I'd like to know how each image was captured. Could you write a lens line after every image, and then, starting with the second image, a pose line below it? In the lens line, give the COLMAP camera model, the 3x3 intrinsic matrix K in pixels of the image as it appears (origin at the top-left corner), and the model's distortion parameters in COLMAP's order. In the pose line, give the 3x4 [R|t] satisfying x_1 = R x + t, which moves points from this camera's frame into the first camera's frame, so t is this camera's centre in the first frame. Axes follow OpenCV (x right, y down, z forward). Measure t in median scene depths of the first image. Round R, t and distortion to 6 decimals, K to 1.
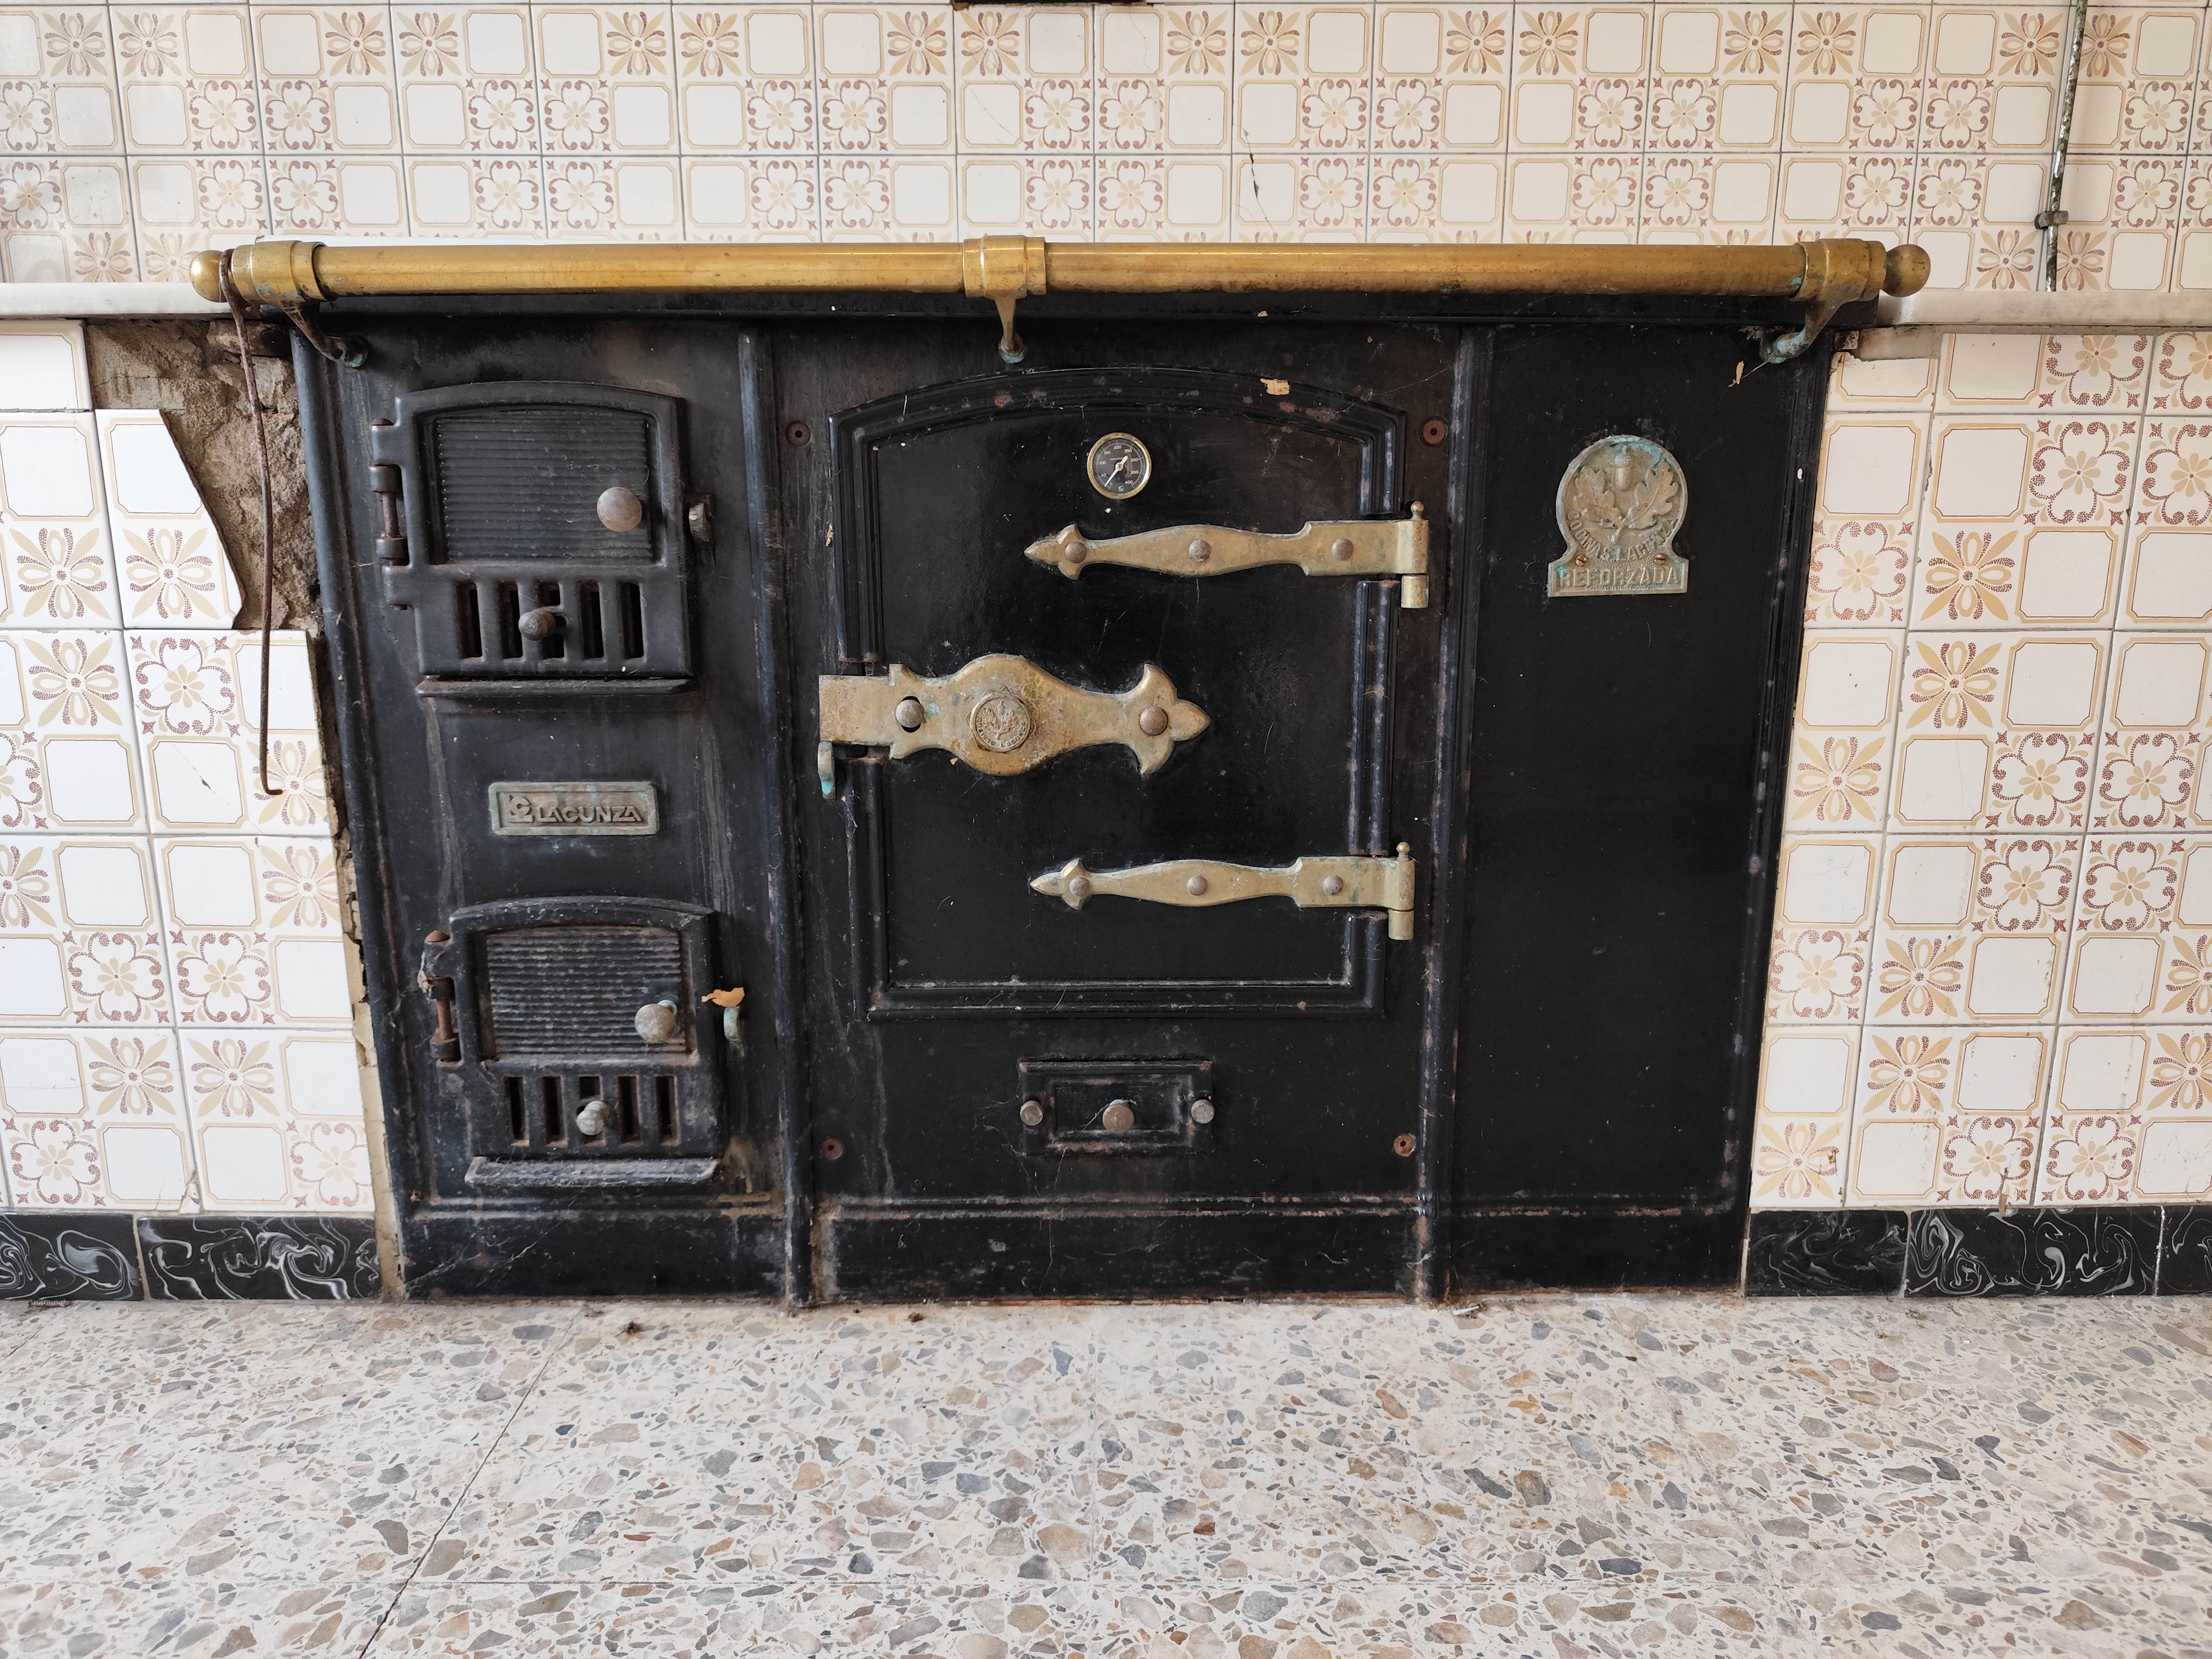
lens RADIAL K [[1528.6, 0, 1112.0], [0, 1528.6, 824.6], [0, 0, 1]] dist [0.047305, -0.055941]
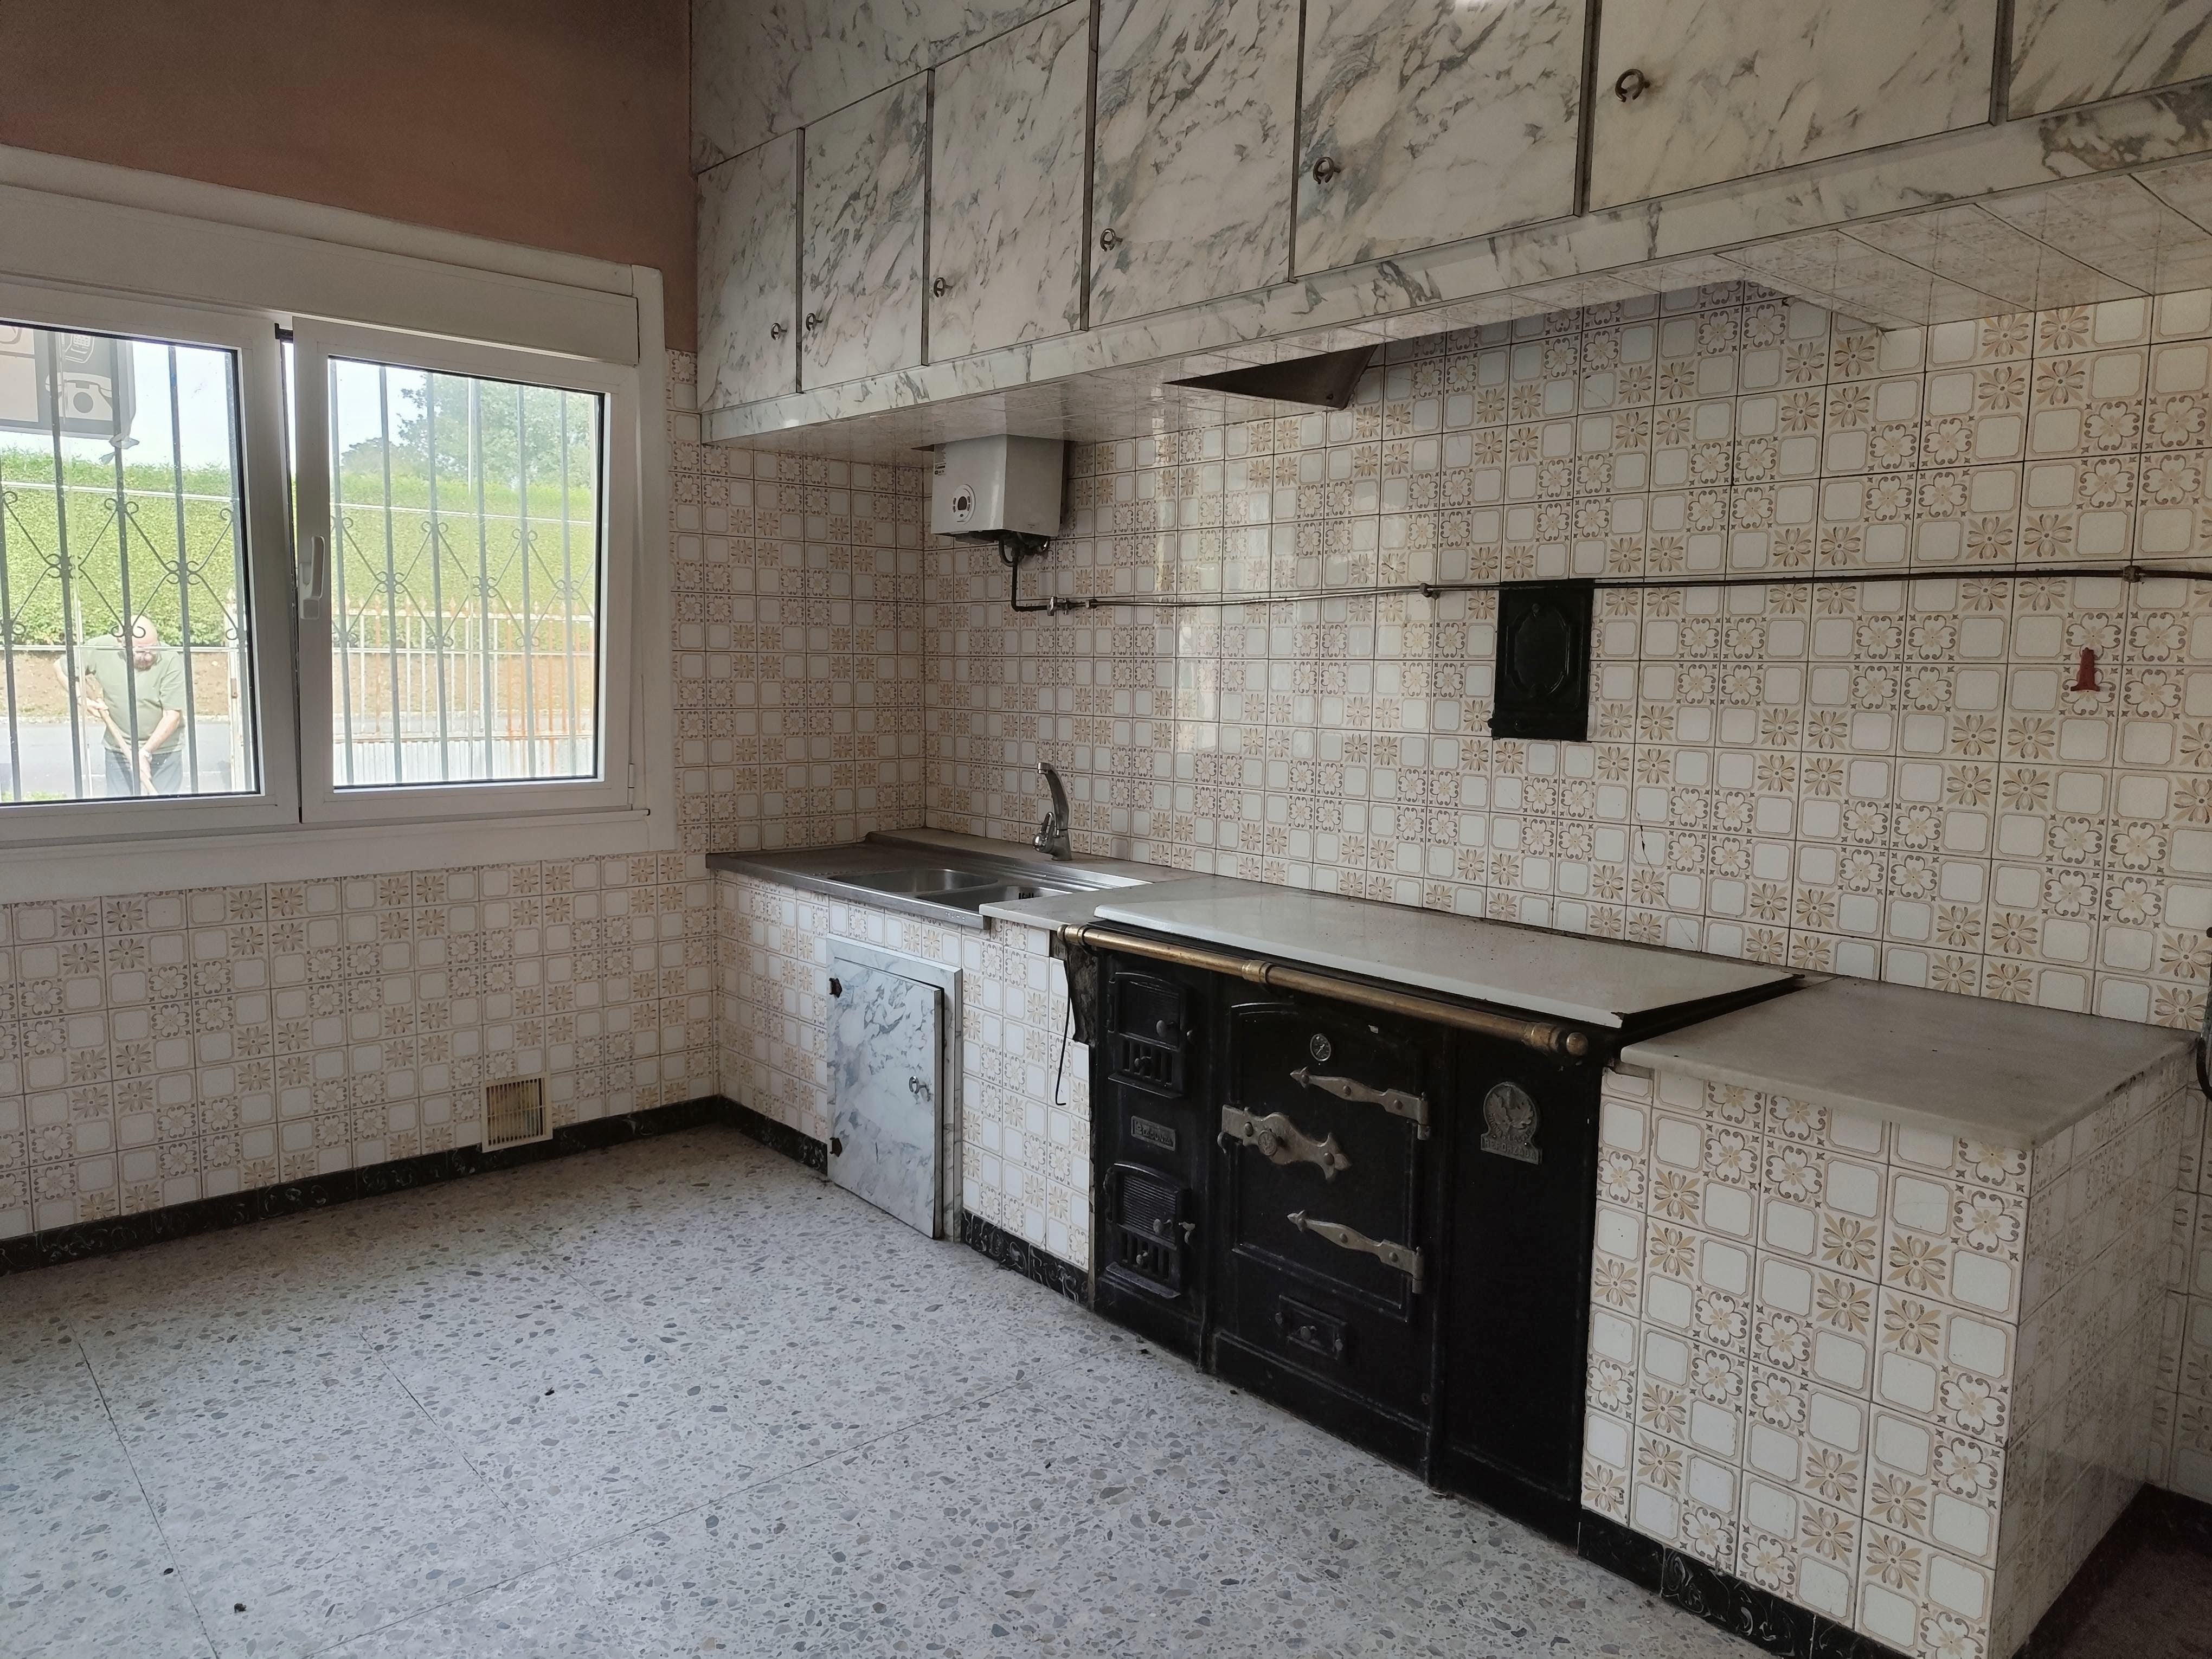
lens RADIAL K [[1528.6, 0, 1083.5], [0, 1528.6, 830.2], [0, 0, 1]] dist [0.047305, -0.055941]
pose [[0.648483, 0.093629, -0.755449, 1.375237], [-0.177793, 0.983588, -0.030715, -0.387830], [0.740175, 0.154232, 0.654487, -0.778093]]
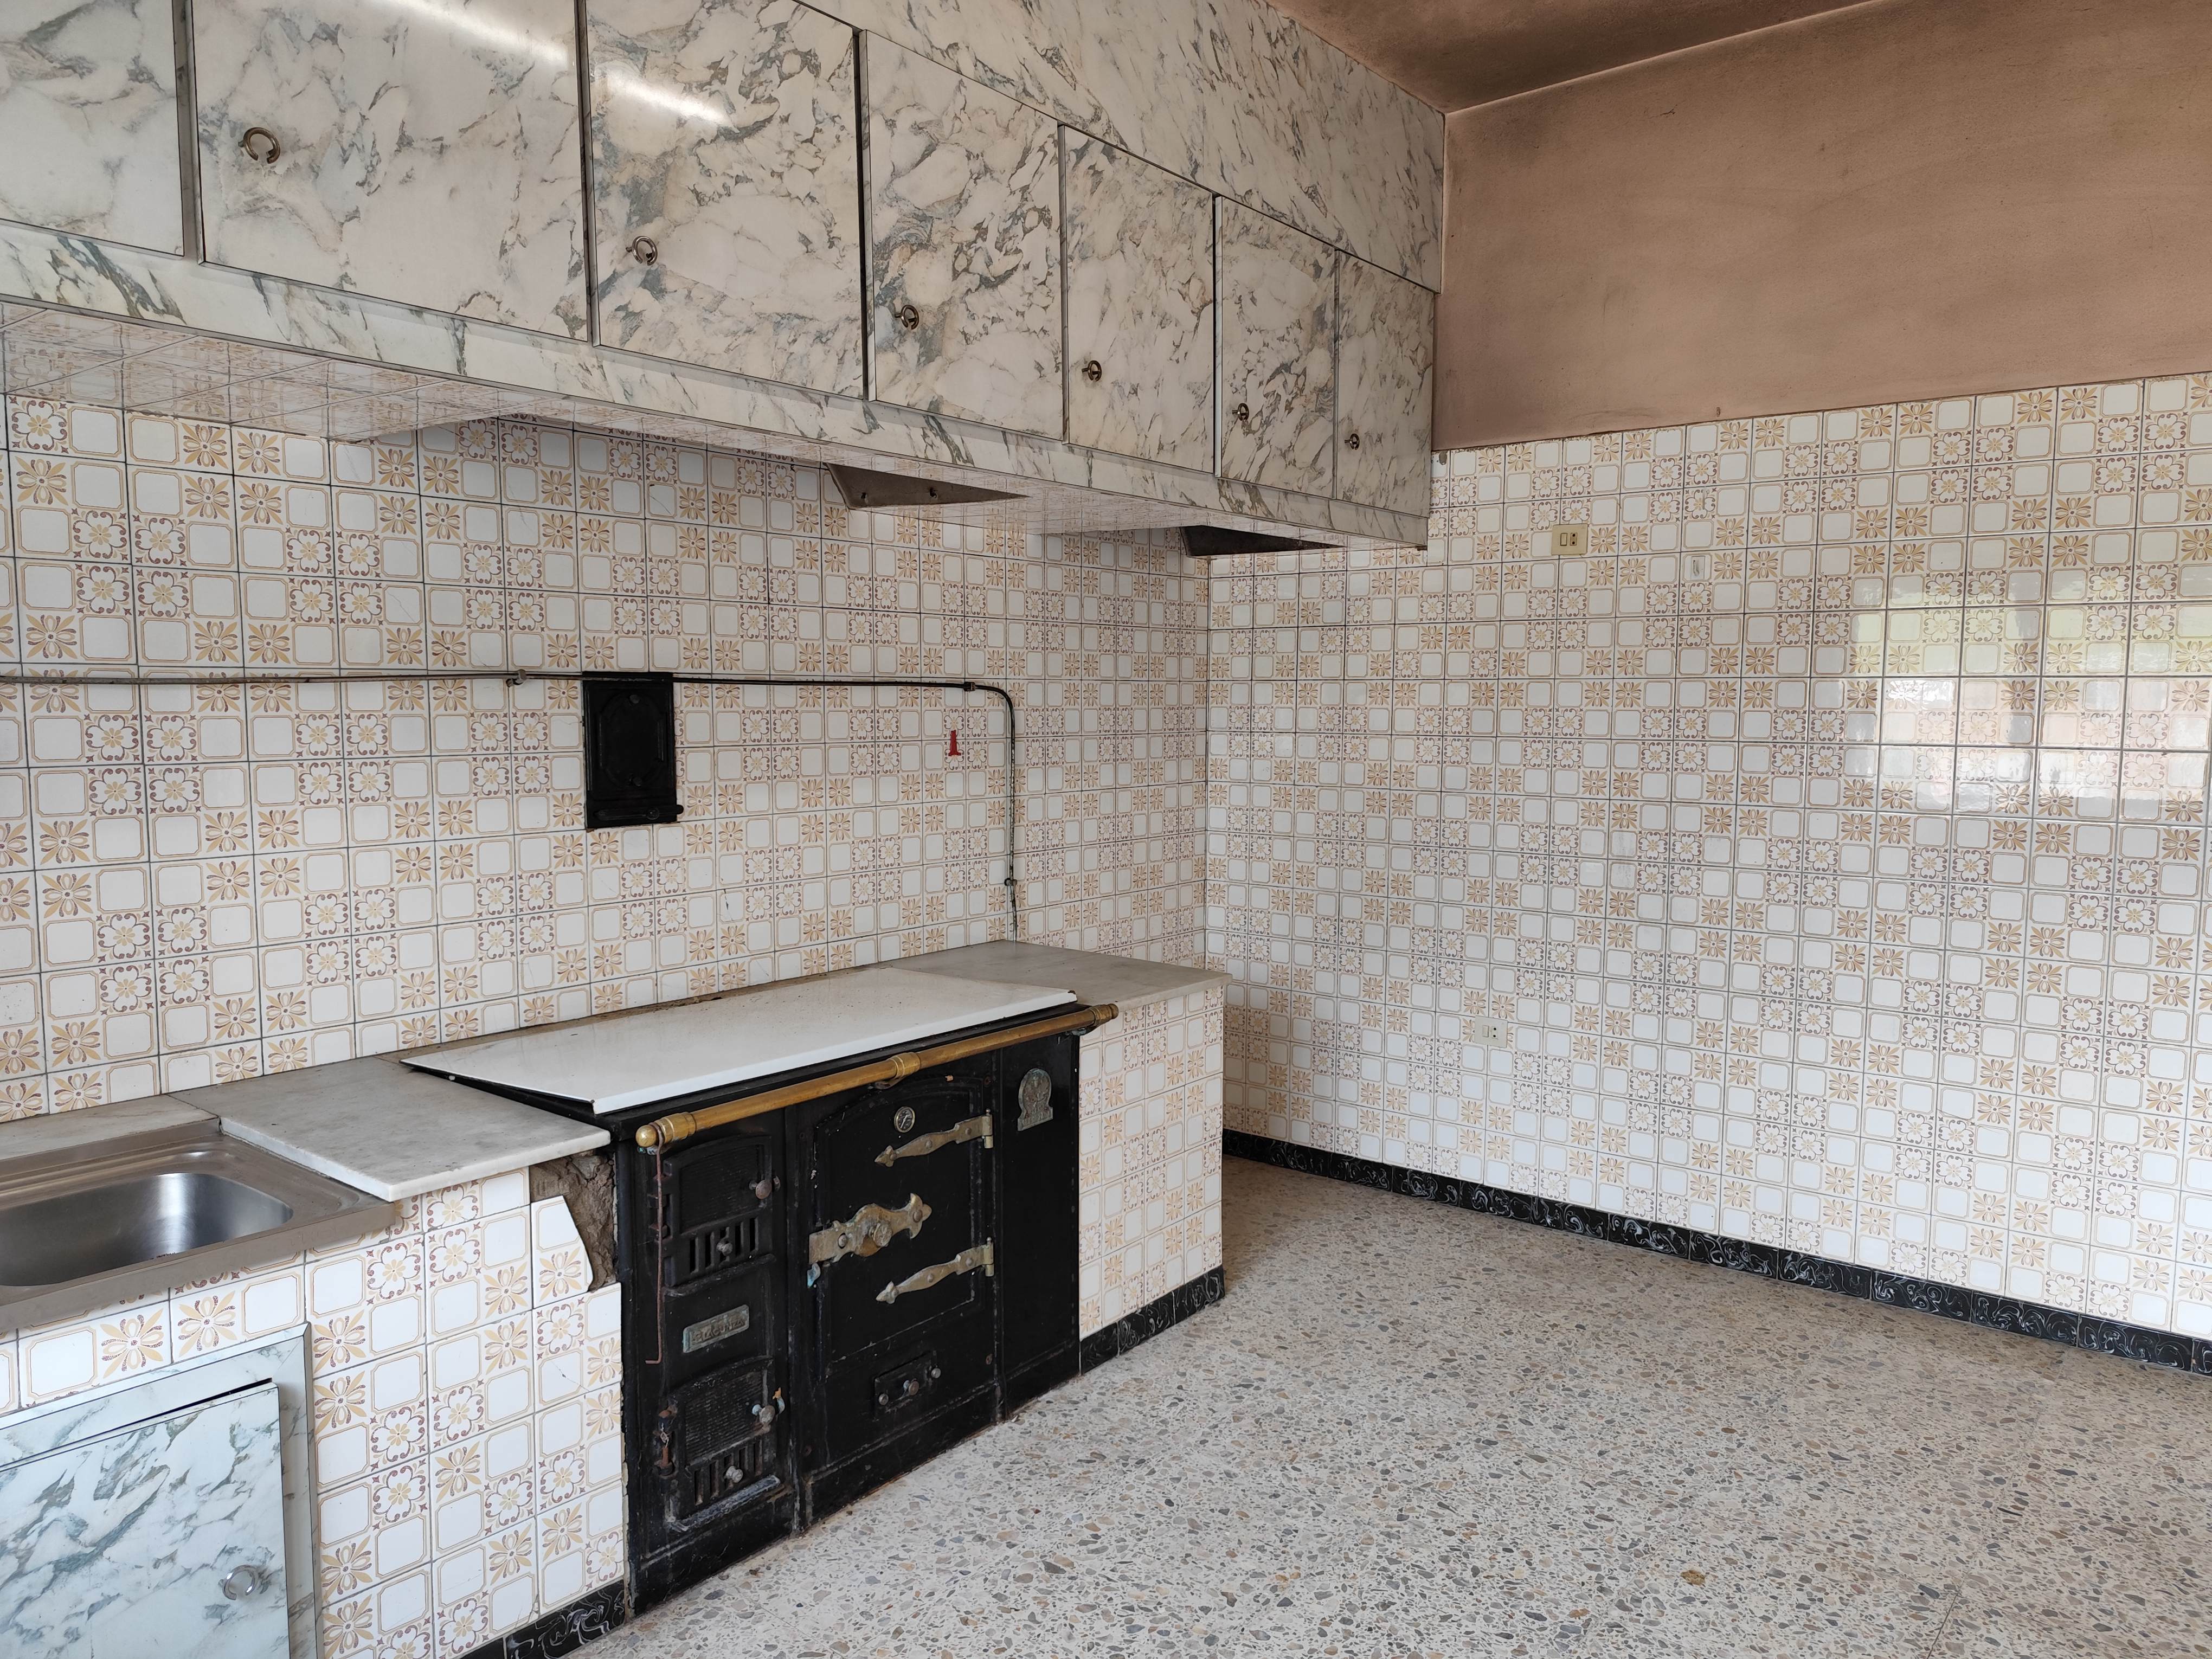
lens RADIAL K [[1528.6, 0, 1113.8], [0, 1528.6, 827.0], [0, 0, 1]] dist [0.047305, -0.055941]
pose [[0.627405, -0.065133, 0.775964, -1.555556], [0.164921, 0.985005, -0.050666, -0.478333], [-0.761028, 0.159761, 0.628739, -0.841845]]
